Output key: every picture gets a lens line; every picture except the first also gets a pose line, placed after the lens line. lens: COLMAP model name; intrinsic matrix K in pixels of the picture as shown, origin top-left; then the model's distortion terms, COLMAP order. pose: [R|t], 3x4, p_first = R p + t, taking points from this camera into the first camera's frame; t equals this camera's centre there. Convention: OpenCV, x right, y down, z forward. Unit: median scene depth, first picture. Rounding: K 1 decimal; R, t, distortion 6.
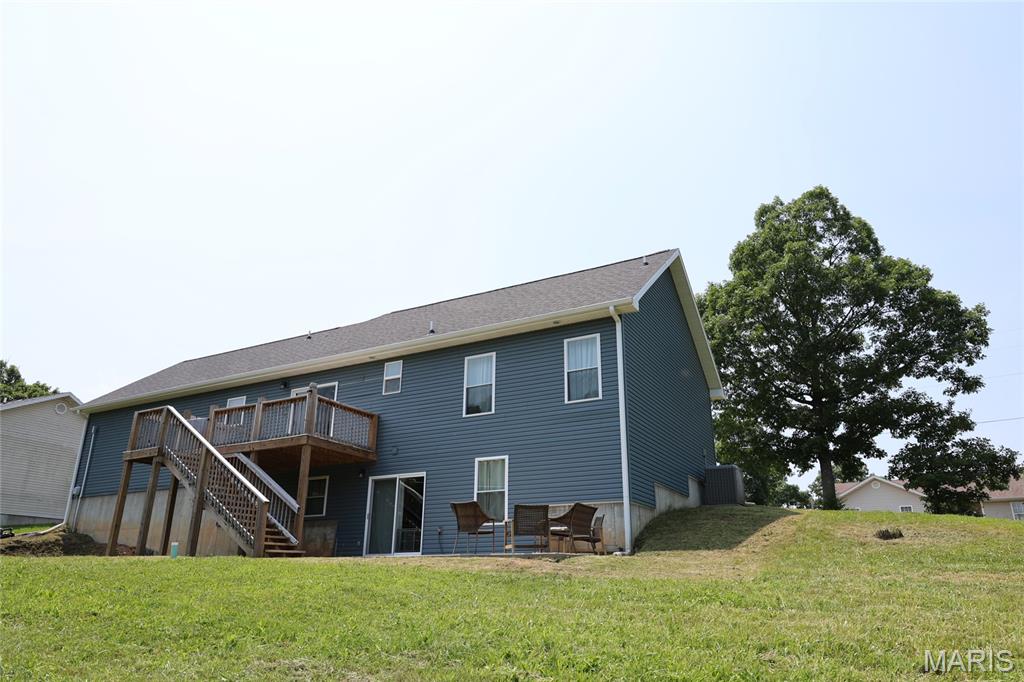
lens RADIAL K [[687.3, 0, 526.1], [0, 687.3, 343.3], [0, 0, 1]] dist [0.017048, 0.002675]
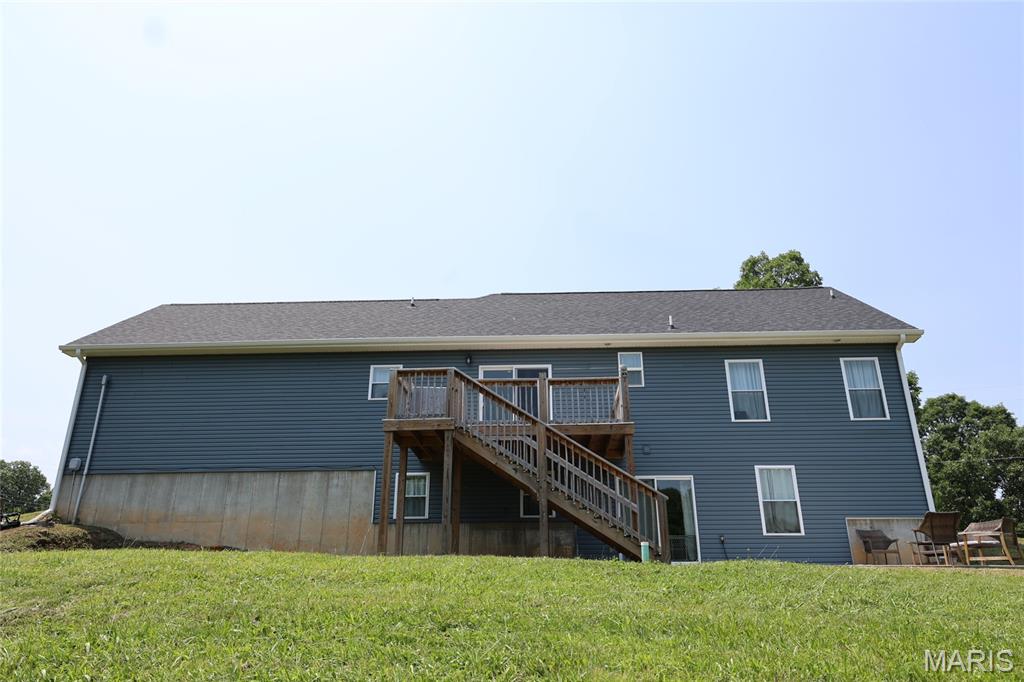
lens RADIAL K [[687.3, 0, 526.1], [0, 687.3, 343.3], [0, 0, 1]] dist [0.017048, 0.002675]
pose [[0.894934, 0.152127, 0.419466, -0.712605], [-0.141966, 0.988312, -0.055543, 0.086497], [-0.423012, -0.009843, 0.906070, 0.231307]]
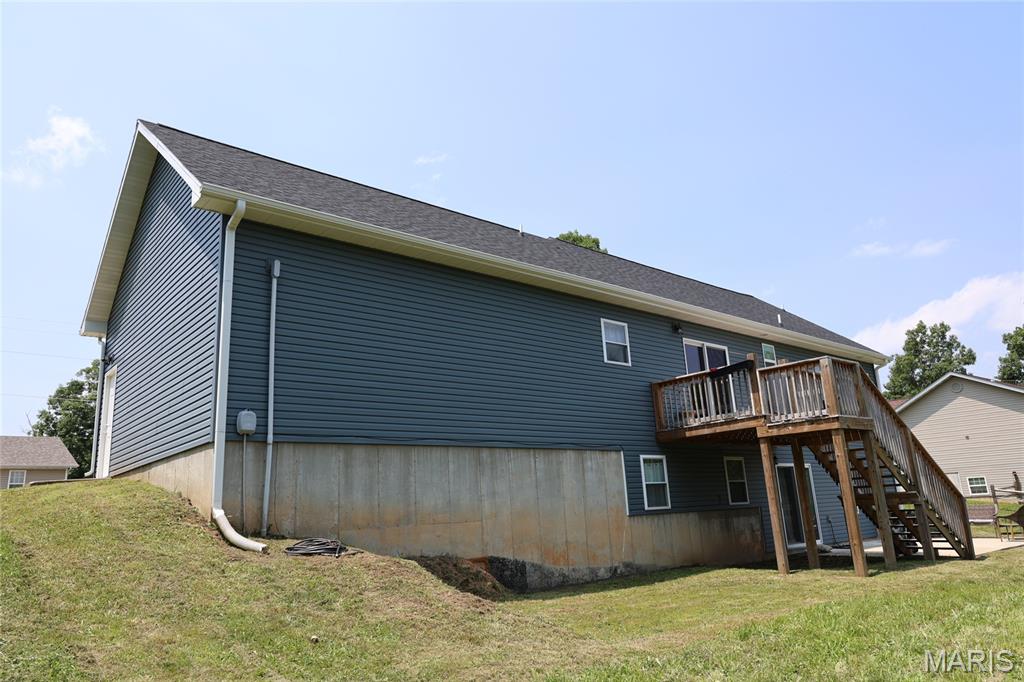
lens RADIAL K [[687.3, 0, 526.1], [0, 687.3, 343.3], [0, 0, 1]] dist [0.017048, 0.002675]
pose [[0.347462, 0.201412, 0.915807, -1.210357], [-0.263822, 0.958205, -0.110641, 0.224336], [-0.899816, -0.203166, 0.386077, 0.947572]]
